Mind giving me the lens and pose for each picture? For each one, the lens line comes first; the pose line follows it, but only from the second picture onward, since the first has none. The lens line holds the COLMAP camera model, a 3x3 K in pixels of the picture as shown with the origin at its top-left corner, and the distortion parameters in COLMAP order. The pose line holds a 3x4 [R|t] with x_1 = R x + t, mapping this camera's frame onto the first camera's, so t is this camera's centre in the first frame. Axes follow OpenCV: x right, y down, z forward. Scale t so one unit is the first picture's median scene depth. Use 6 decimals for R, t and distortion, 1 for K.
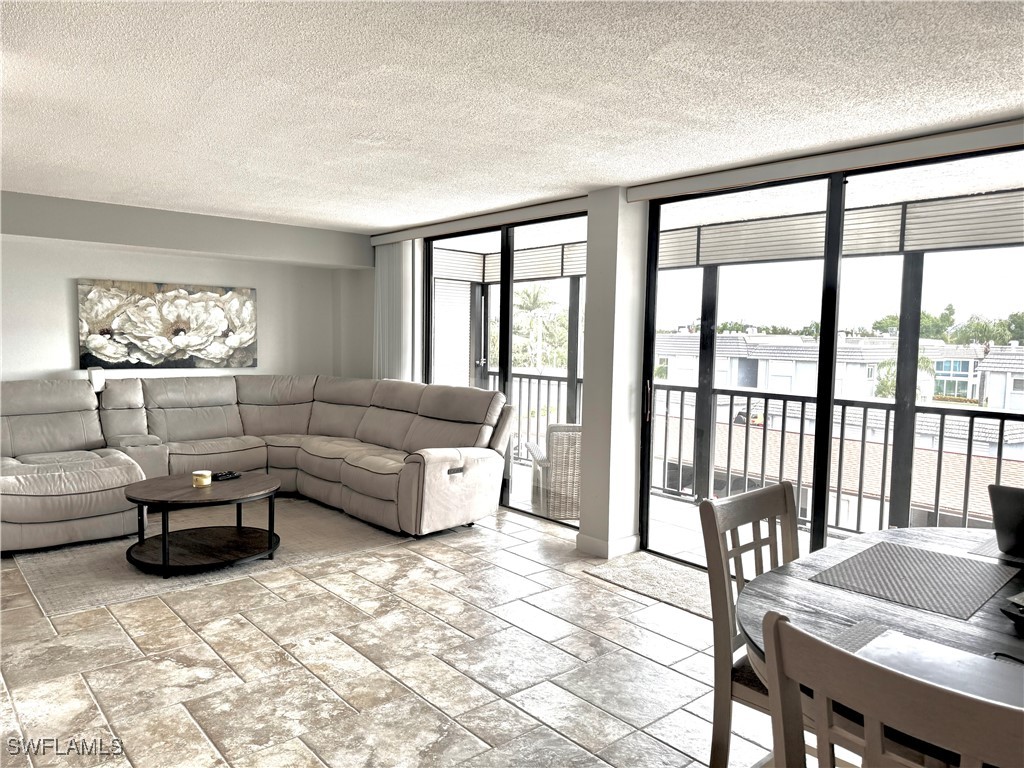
lens RADIAL K [[711.4, 0, 512.5], [0, 711.4, 386.3], [0, 0, 1]] dist [0.032423, -0.007007]
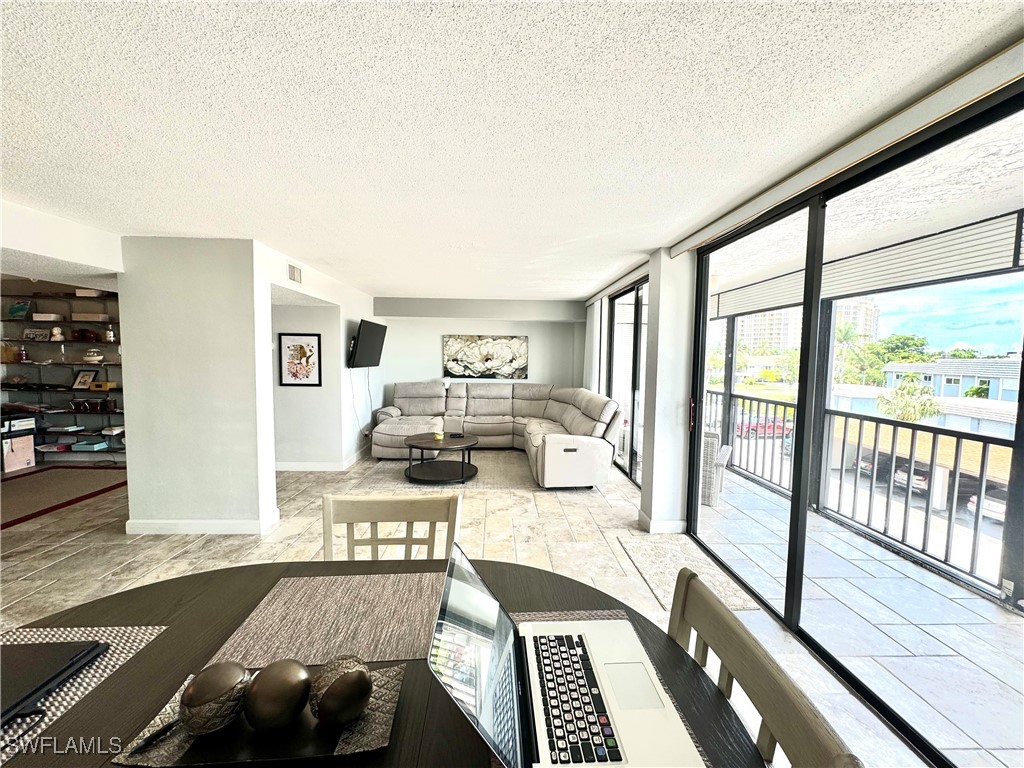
lens RADIAL K [[408.1, 0, 508.0], [0, 408.1, 378.8], [0, 0, 1]] dist [0.001578, -0.000356]
pose [[0.770398, 0.027415, -0.636974, 0.309055], [-0.041613, 0.999107, -0.007329, -0.019493], [0.636204, 0.032153, 0.770851, 0.189779]]
